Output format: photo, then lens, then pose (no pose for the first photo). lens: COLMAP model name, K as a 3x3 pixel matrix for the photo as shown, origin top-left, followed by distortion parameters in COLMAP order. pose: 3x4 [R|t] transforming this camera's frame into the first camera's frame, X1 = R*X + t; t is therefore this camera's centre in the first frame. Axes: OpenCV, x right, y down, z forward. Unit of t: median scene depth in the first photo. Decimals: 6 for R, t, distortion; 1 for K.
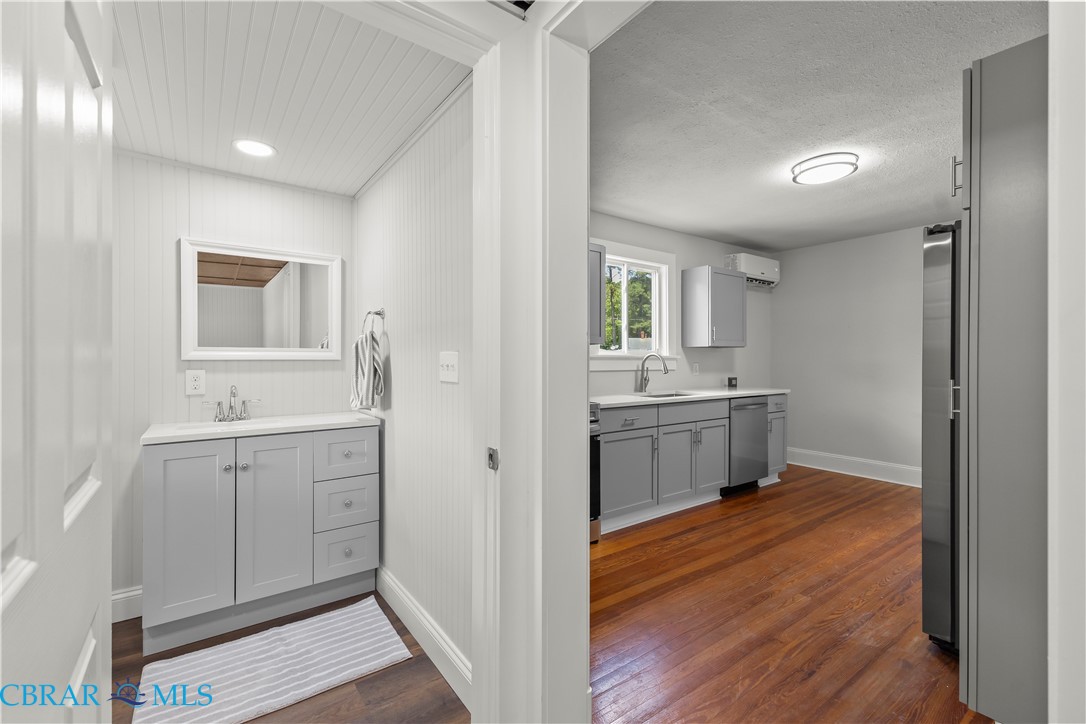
lens RADIAL K [[473.8, 0, 542.0], [0, 473.8, 355.4], [0, 0, 1]] dist [0.018677, 0.000072]
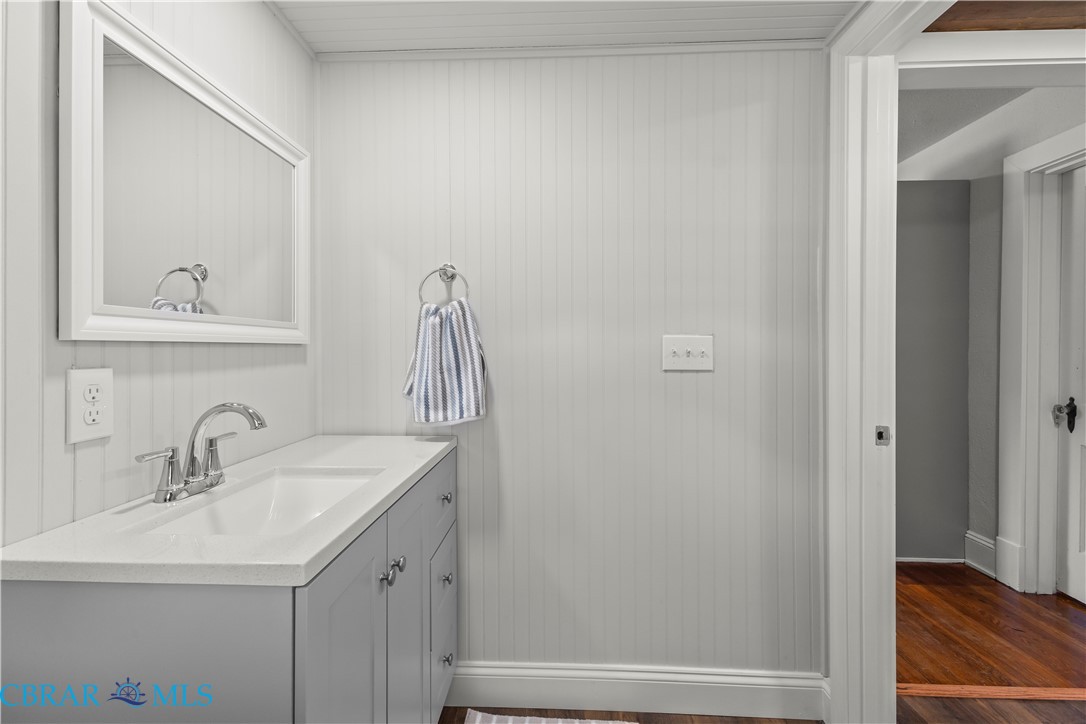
lens RADIAL K [[473.8, 0, 542.0], [0, 473.8, 355.4], [0, 0, 1]] dist [0.018677, 0.000072]
pose [[0.620327, -0.010129, 0.784278, -1.513713], [-0.005675, 0.999832, 0.017401, 0.023308], [-0.784322, -0.015246, 0.620166, 0.992099]]
